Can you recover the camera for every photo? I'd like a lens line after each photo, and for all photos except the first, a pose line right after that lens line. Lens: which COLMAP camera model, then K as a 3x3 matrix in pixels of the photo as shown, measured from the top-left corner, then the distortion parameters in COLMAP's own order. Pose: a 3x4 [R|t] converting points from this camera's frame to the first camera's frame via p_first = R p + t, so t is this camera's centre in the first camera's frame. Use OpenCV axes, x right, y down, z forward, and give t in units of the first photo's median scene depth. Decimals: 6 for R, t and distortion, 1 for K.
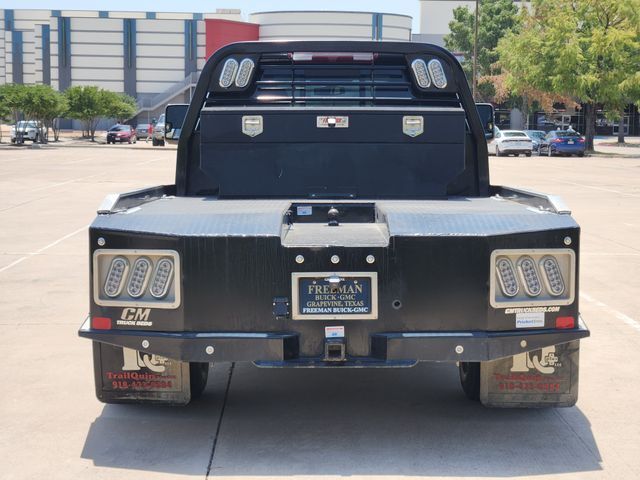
lens RADIAL K [[1226.6, 0, 346.7], [0, 1226.6, 238.7], [0, 0, 1]] dist [-0.367225, 3.297290]
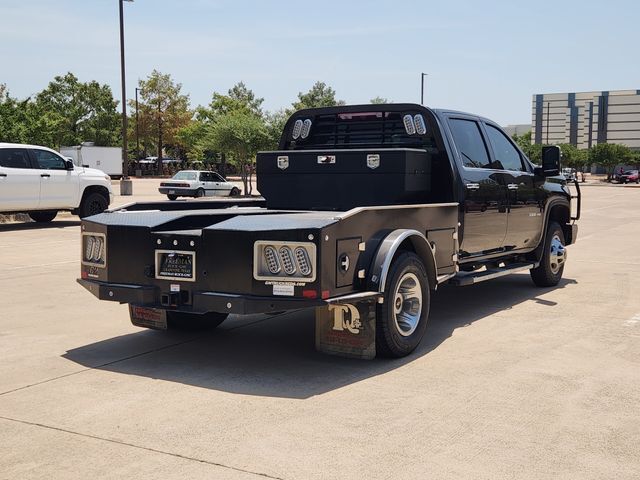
lens RADIAL K [[827.7, 0, 345.1], [0, 827.7, 240.6], [0, 0, 1]] dist [0.054793, -0.001193]
pose [[0.847515, 0.038921, -0.529342, 0.660388], [-0.044746, 0.998997, 0.001811, 0.002160], [0.528881, 0.022151, 0.848407, 0.176956]]
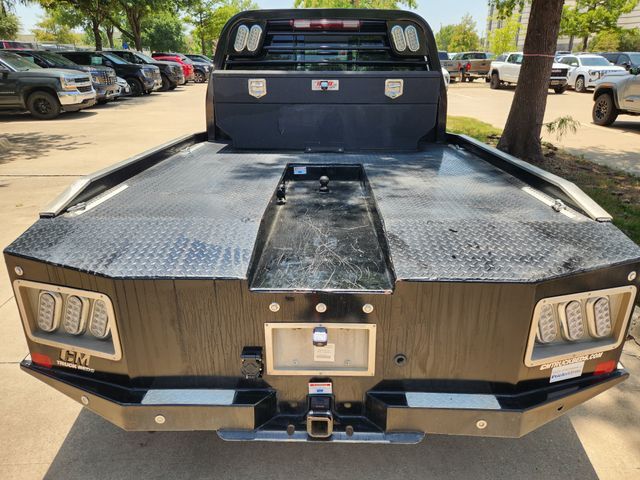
lens RADIAL K [[420.9, 0, 320.0], [0, 420.9, 240.0], [0, 0, 1]] dist [0.098628, -0.112126]
pose [[0.999426, 0.013361, -0.031141, -0.002380], [-0.003662, 0.956193, 0.292715, -0.086983], [0.033688, -0.292433, 0.955692, 0.674859]]
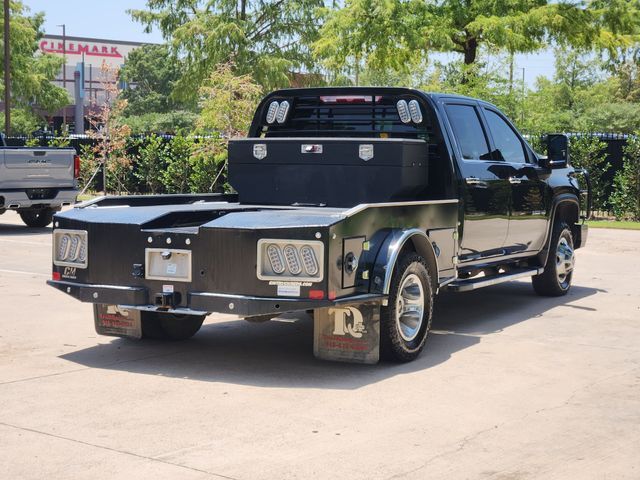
lens RADIAL K [[1226.6, 0, 346.7], [0, 1226.6, 238.7], [0, 0, 1]] dist [-0.367225, 3.297290]
pose [[0.885015, 0.039680, -0.463869, 0.774491], [-0.048914, 0.998772, -0.007886, 0.013580], [0.462986, 0.029669, 0.885869, -0.198750]]
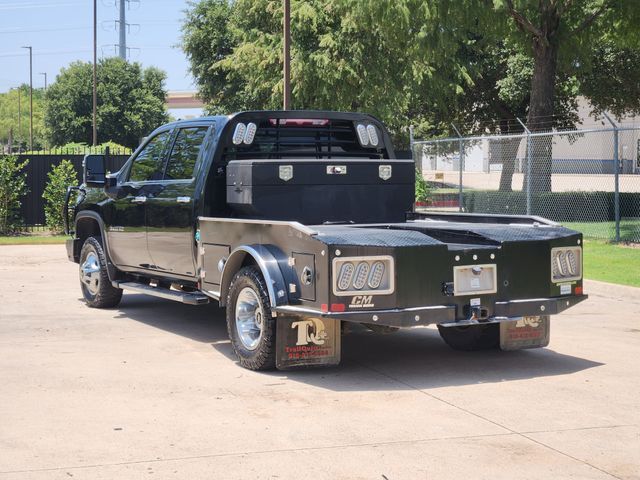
lens RADIAL K [[1194.5, 0, 320.0], [0, 1194.5, 240.0], [0, 0, 1]] dist [-0.036079, 0.193625]
pose [[0.883313, -0.034290, 0.467528, -0.813751], [0.047210, 0.998758, -0.015942, 0.008349], [-0.466401, 0.036154, 0.883834, -0.257981]]
